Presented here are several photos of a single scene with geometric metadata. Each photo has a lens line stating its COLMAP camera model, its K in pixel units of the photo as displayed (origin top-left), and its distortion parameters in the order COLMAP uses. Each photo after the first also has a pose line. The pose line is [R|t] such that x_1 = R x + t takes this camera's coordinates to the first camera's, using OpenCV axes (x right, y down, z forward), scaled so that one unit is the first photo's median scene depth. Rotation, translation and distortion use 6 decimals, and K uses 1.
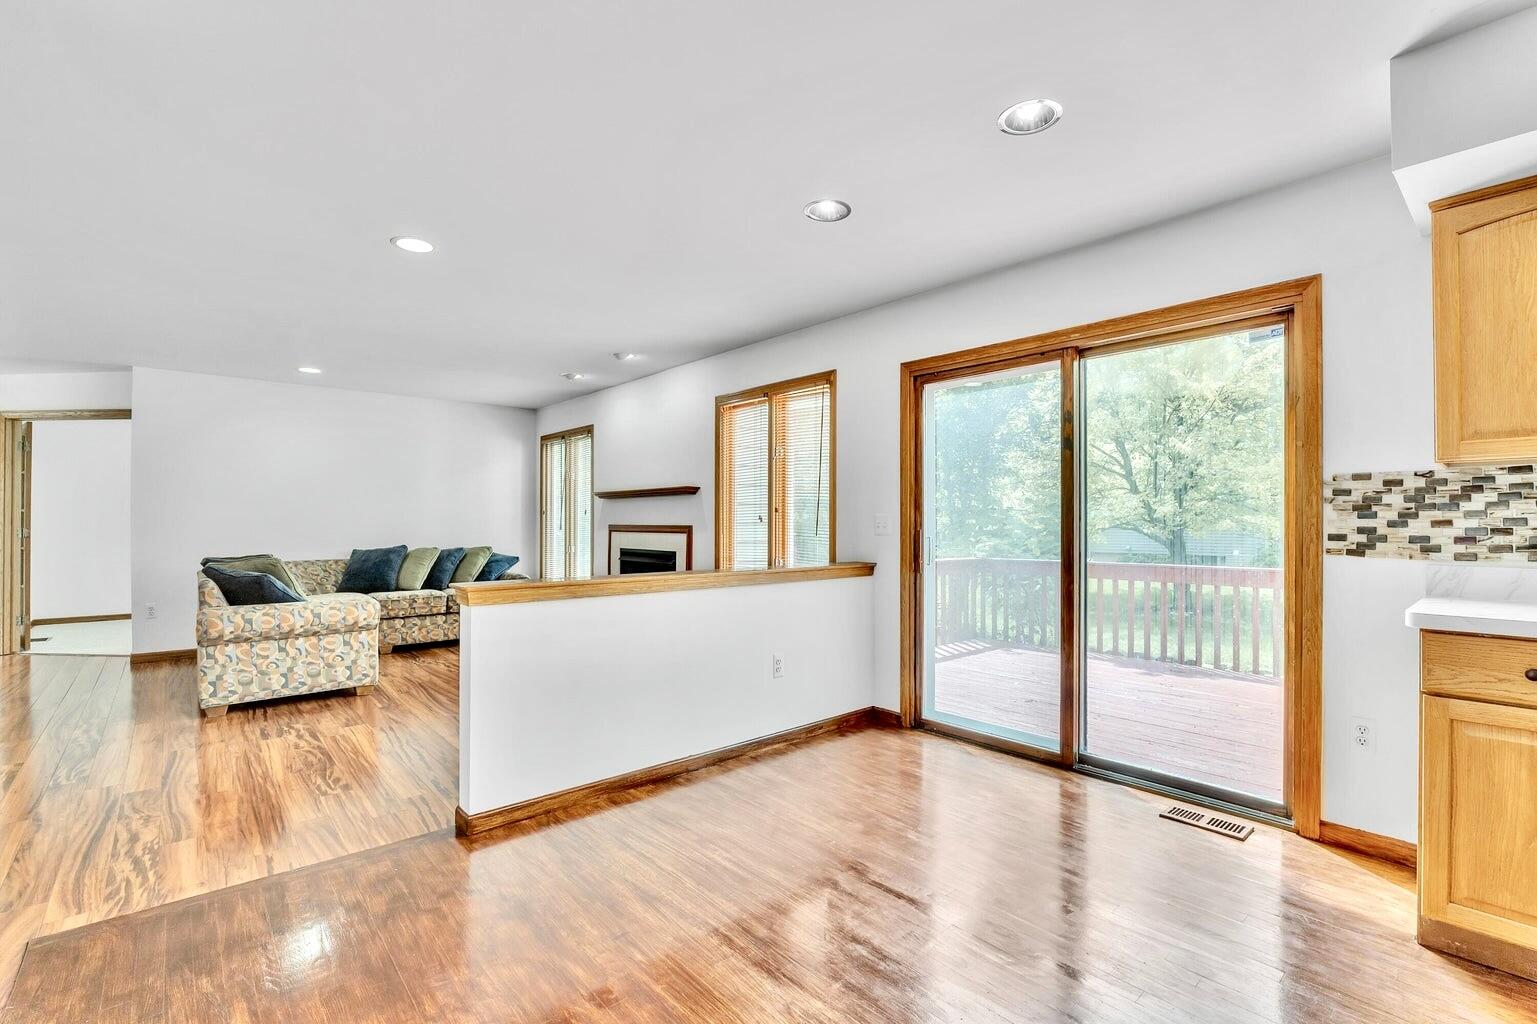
lens RADIAL K [[687.9, 0, 771.2], [0, 687.9, 519.0], [0, 0, 1]] dist [-0.001515, -0.000306]
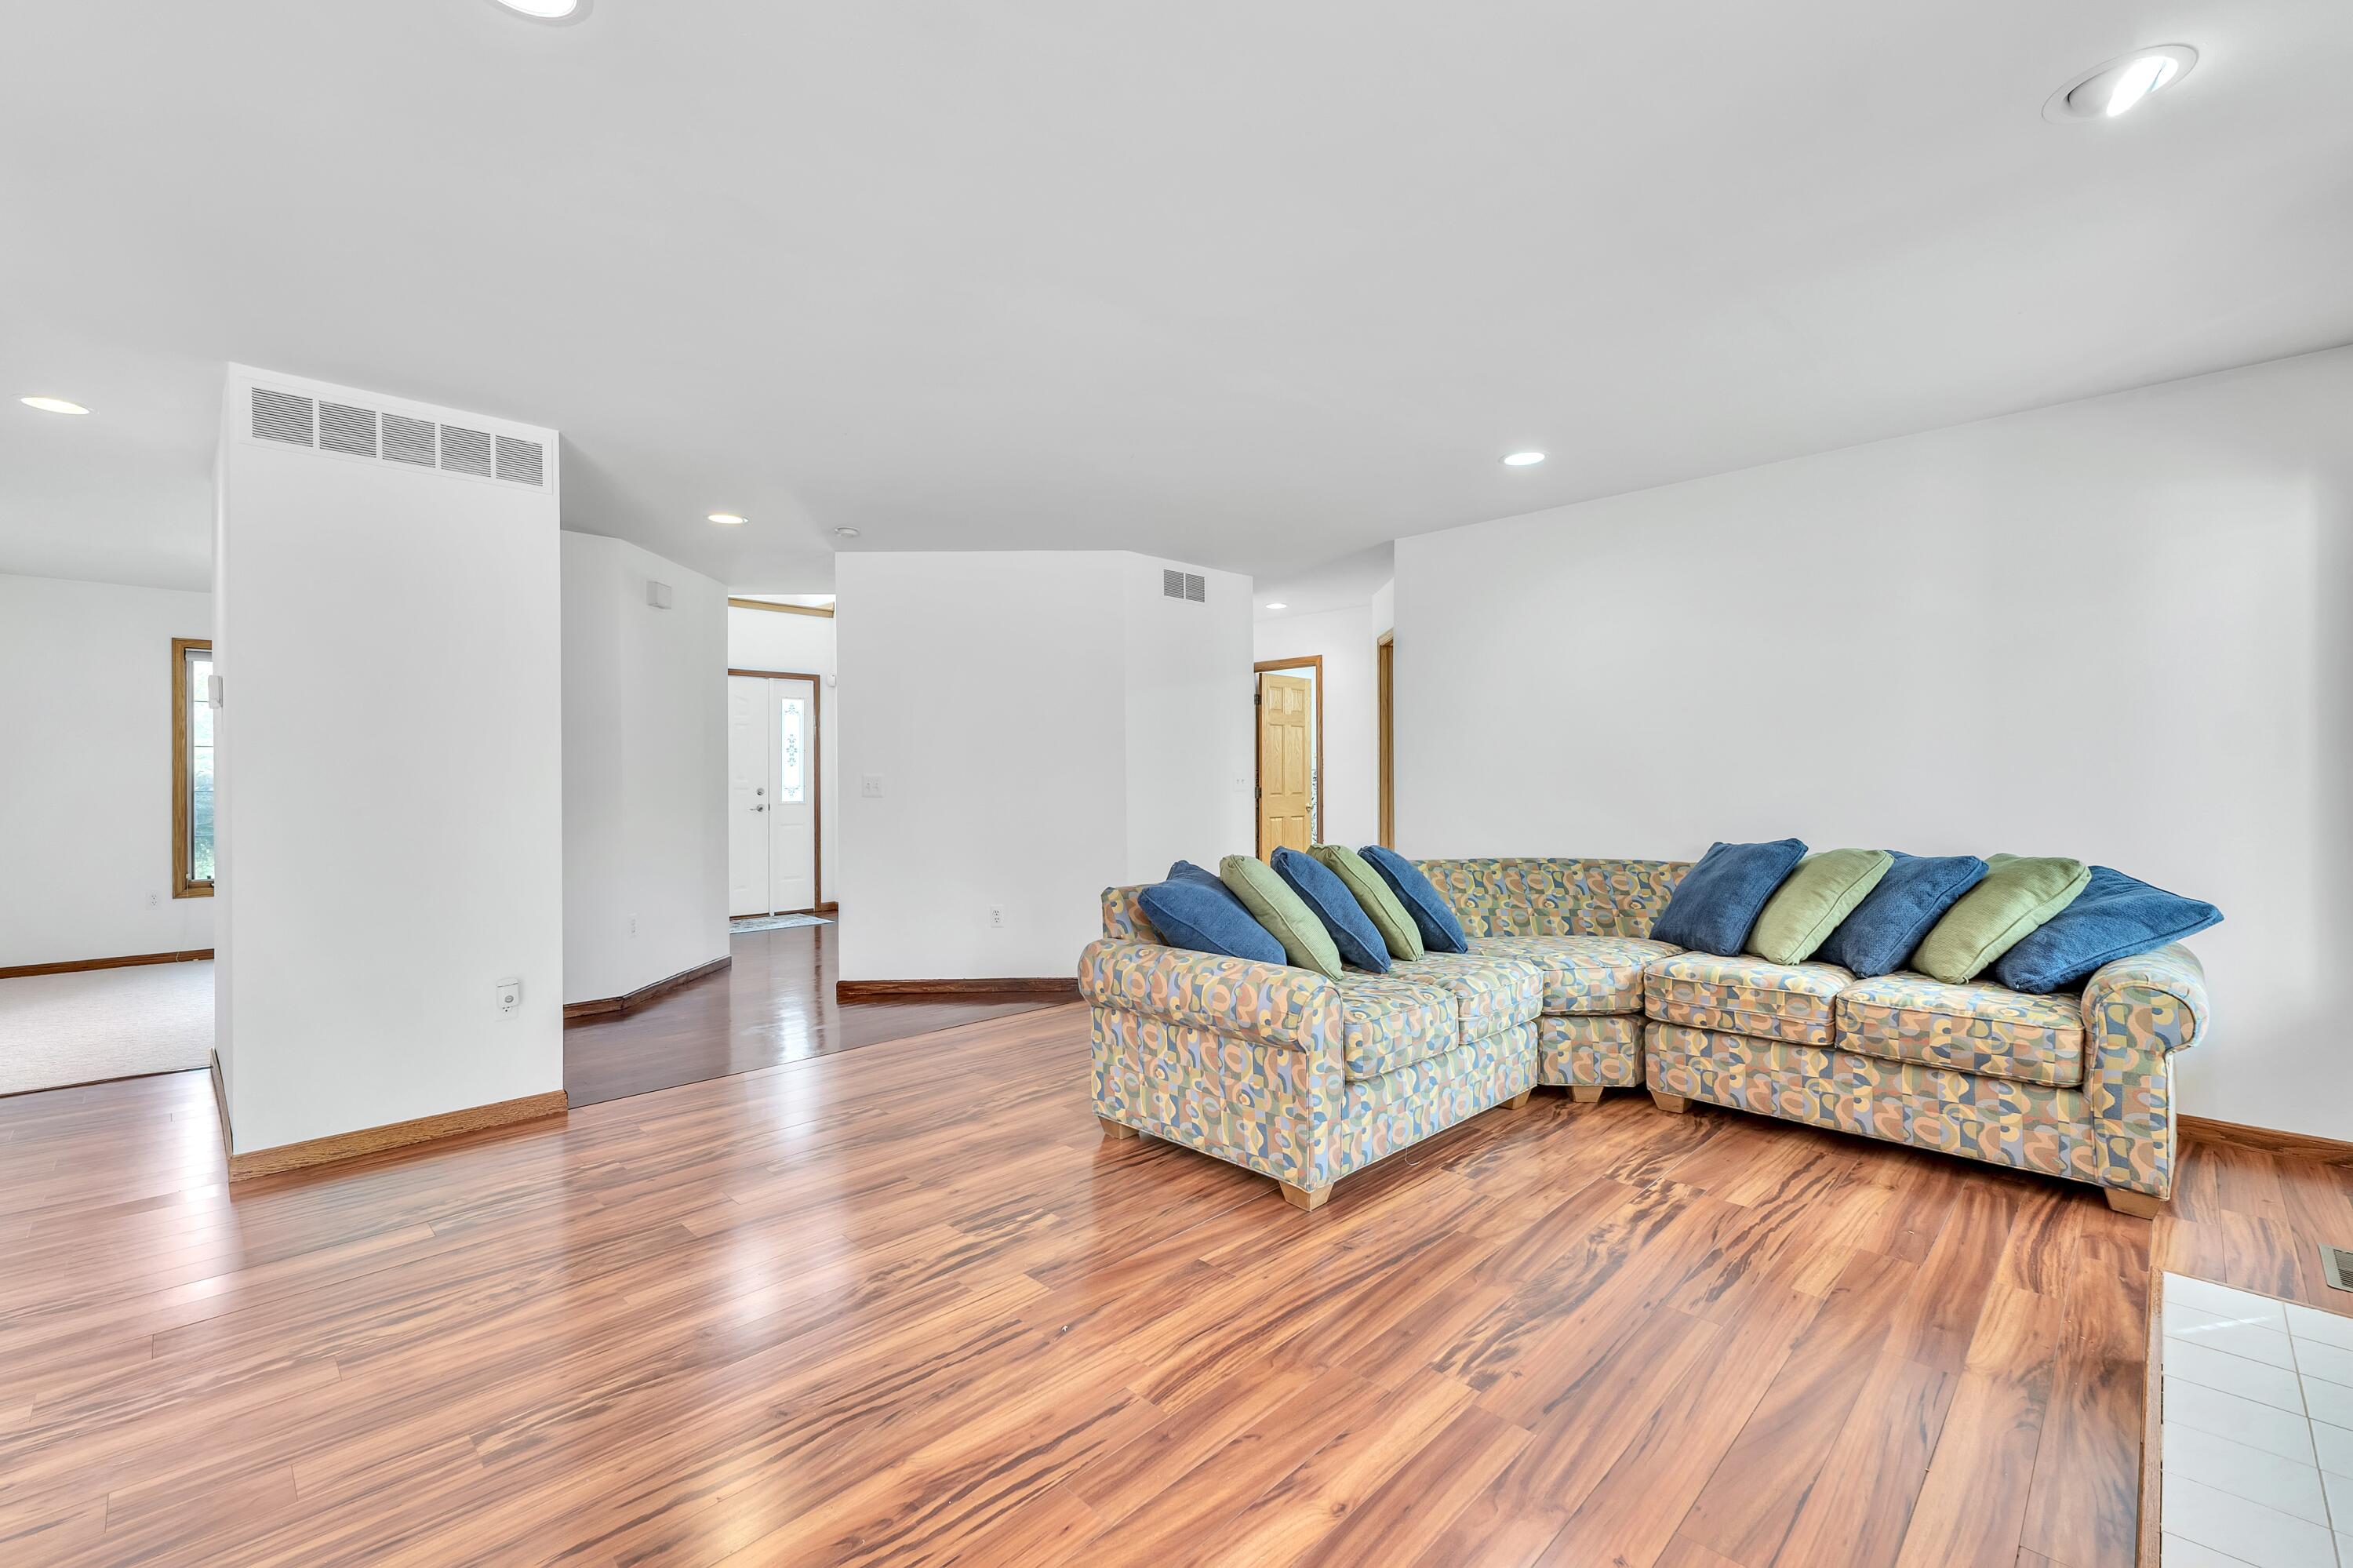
lens RADIAL K [[1014.1, 0, 1176.7], [0, 1014.1, 776.5], [0, 0, 1]] dist [0.001159, 0.000005]
pose [[0.076210, 0.001092, -0.997091, 0.003904], [0.008662, 0.999961, 0.001758, -0.001411], [0.997054, -0.008771, 0.076198, 0.666126]]
